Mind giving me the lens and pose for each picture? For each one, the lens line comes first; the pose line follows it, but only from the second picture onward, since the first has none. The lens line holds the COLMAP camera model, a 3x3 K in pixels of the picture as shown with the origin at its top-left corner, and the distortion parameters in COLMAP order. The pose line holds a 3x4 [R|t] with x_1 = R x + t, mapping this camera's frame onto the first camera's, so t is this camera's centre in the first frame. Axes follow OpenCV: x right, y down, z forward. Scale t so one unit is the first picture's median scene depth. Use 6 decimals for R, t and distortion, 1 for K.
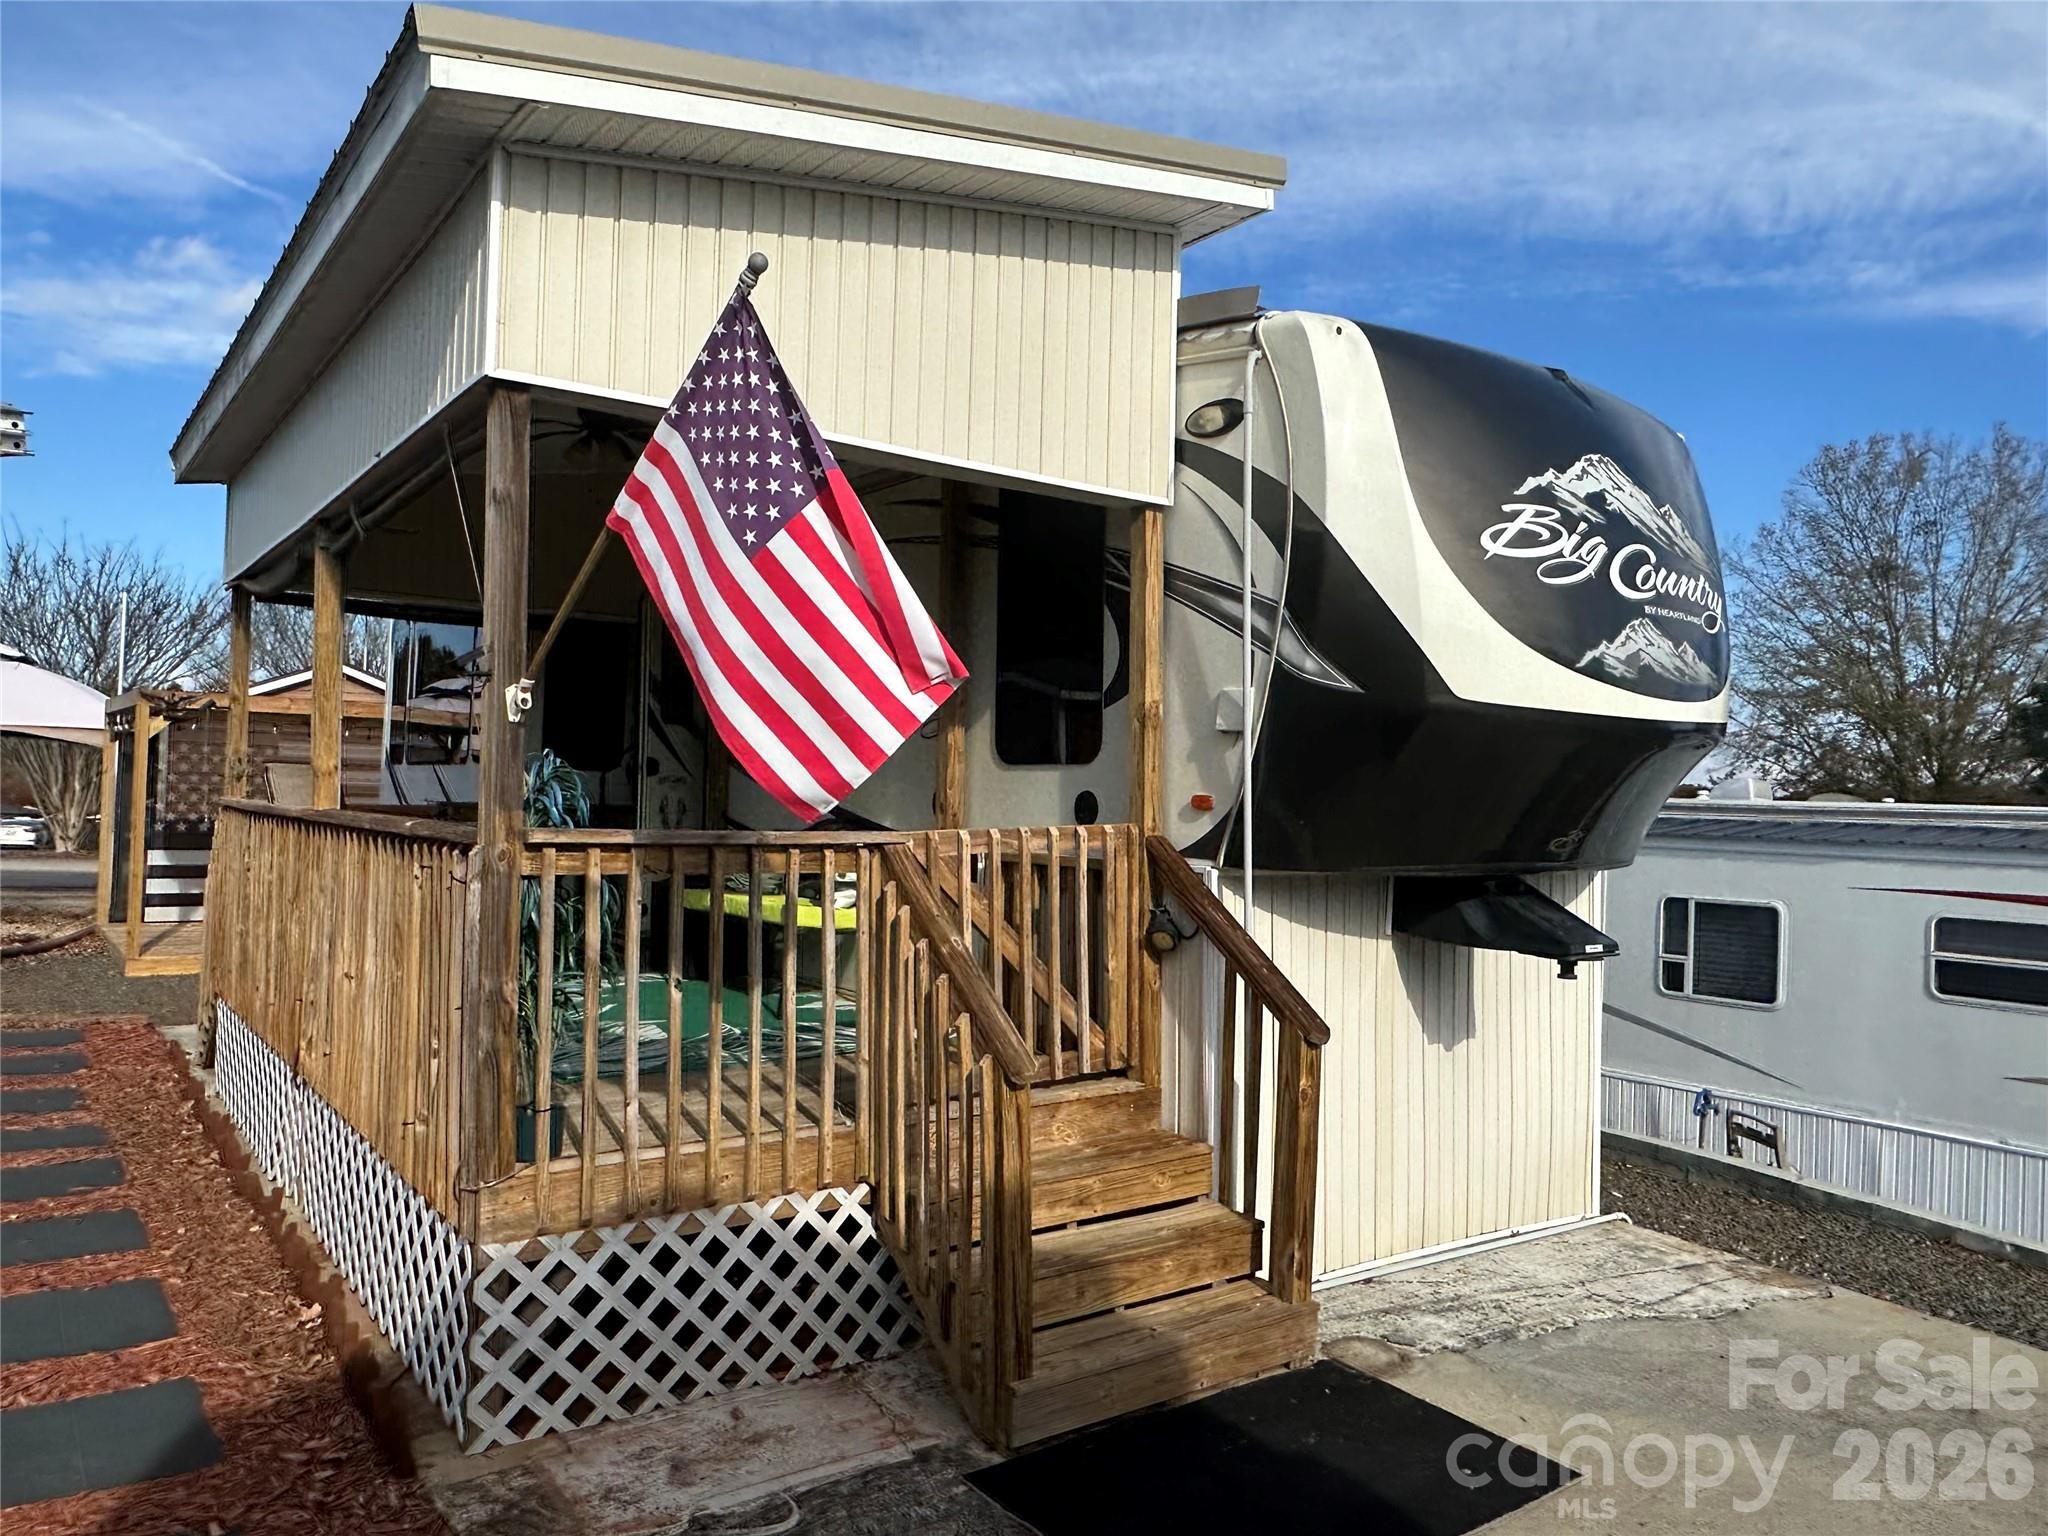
lens RADIAL K [[1381.4, 0, 1029.6], [0, 1381.4, 771.8], [0, 0, 1]] dist [-0.004397, 0.004252]
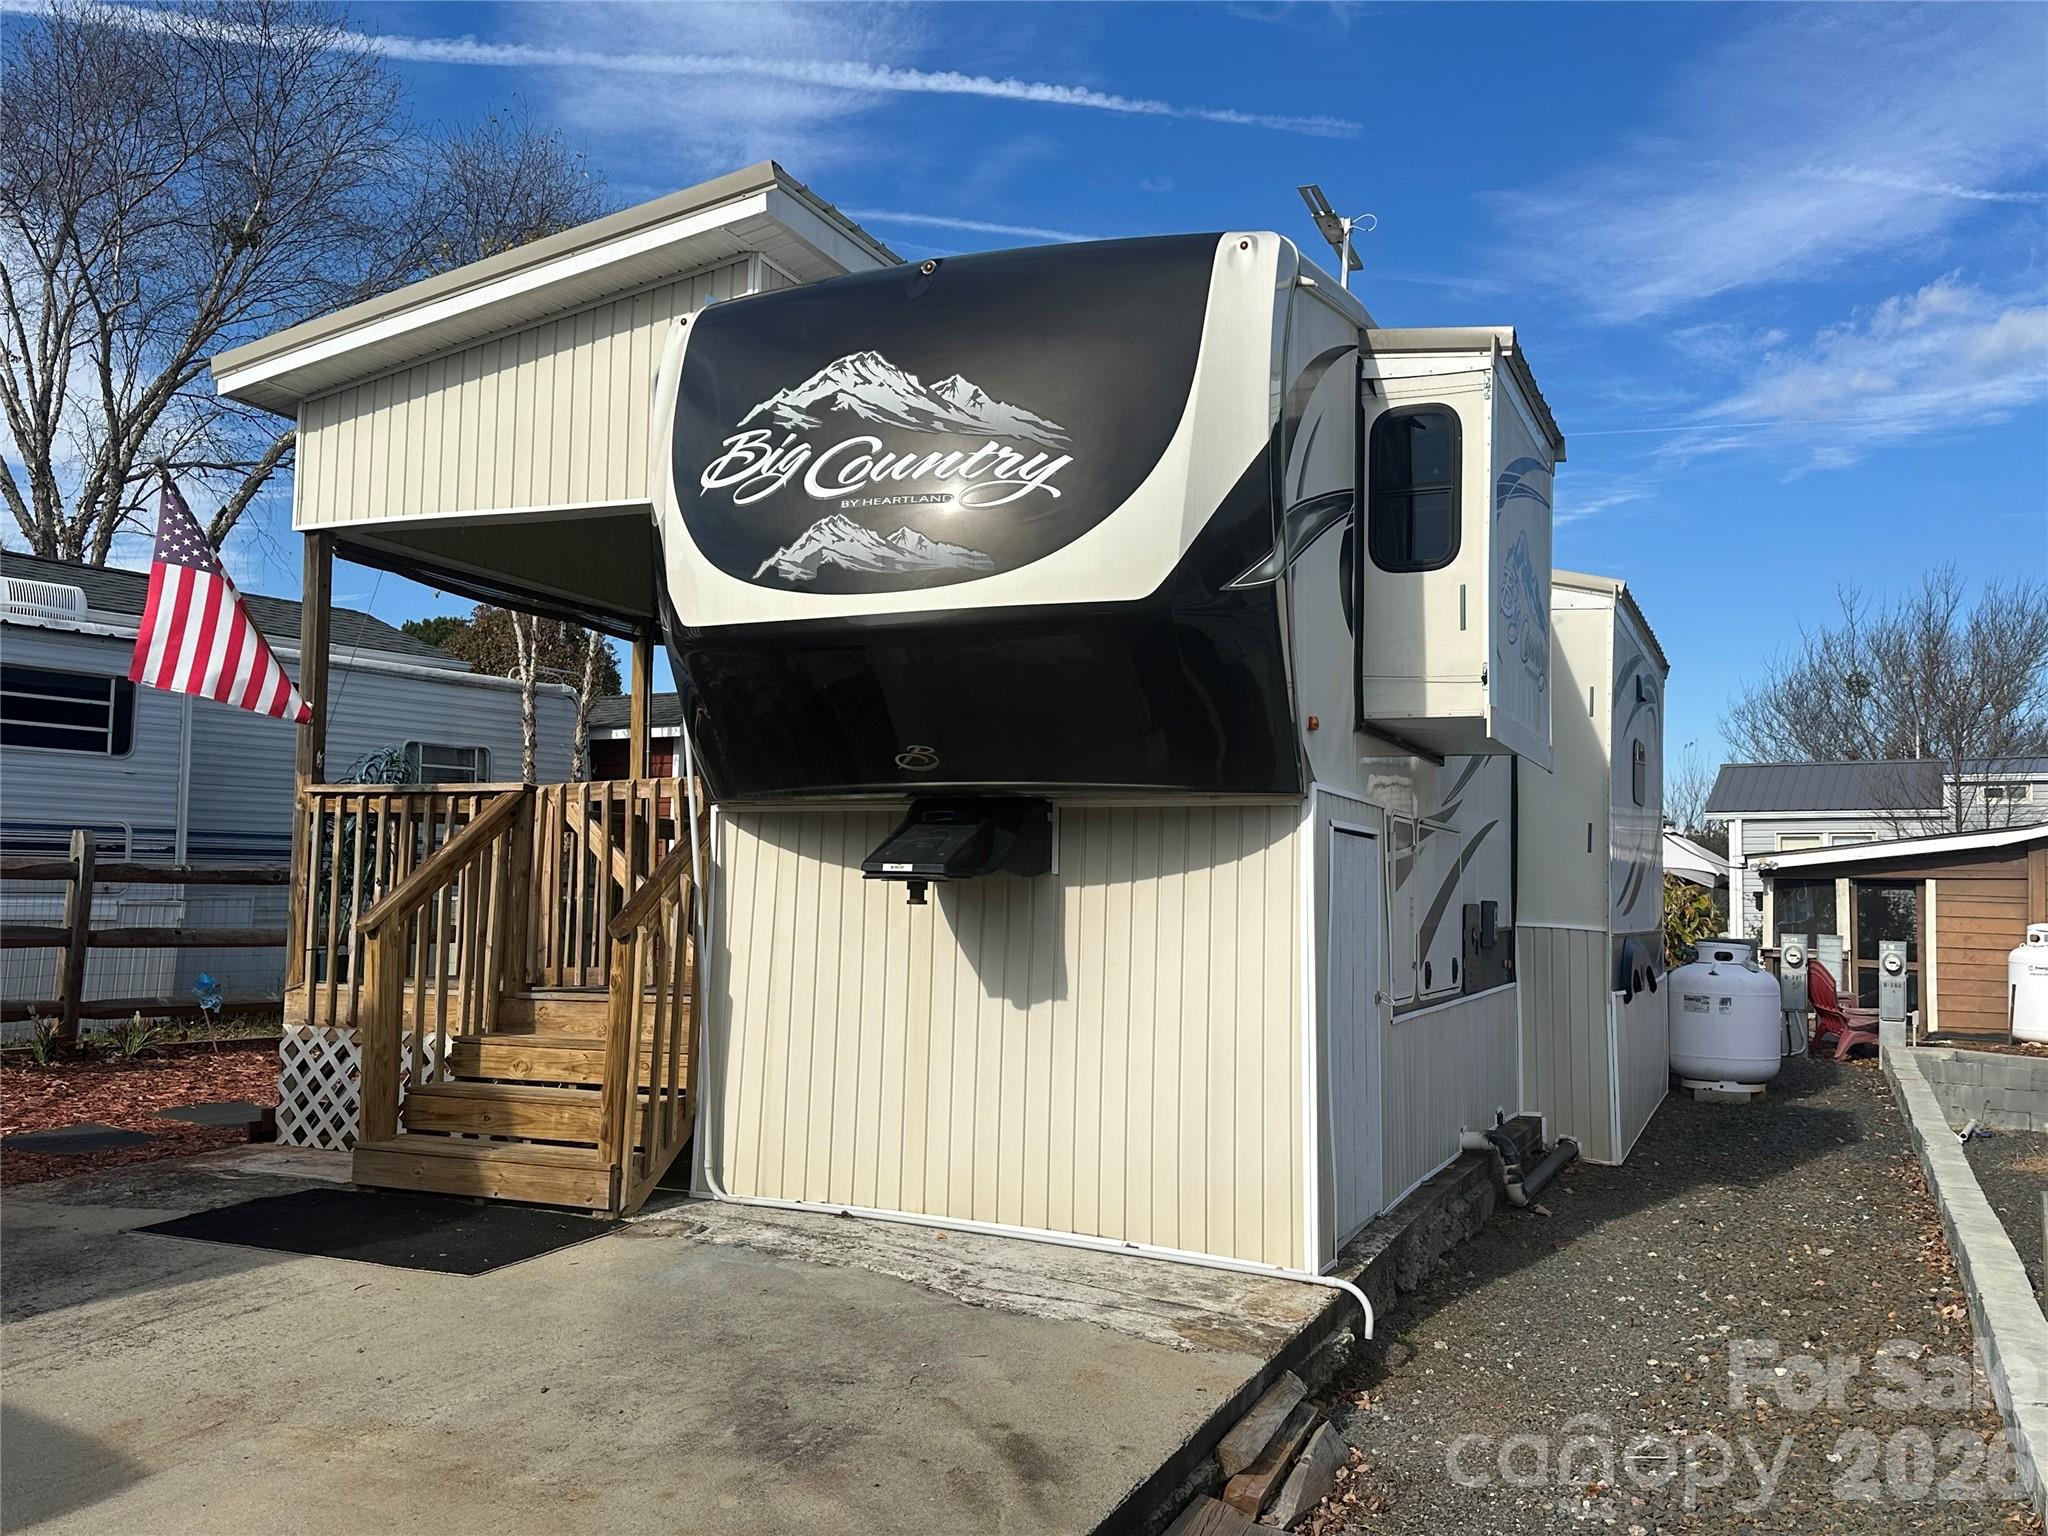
lens RADIAL K [[1802.6, 0, 1003.4], [0, 1802.6, 770.3], [0, 0, 1]] dist [0.111330, -0.121068]
pose [[0.496455, -0.078660, -0.864491, 1.578086], [0.009480, 0.996318, -0.085211, 0.175083], [0.868011, 0.034108, 0.495373, 0.481849]]
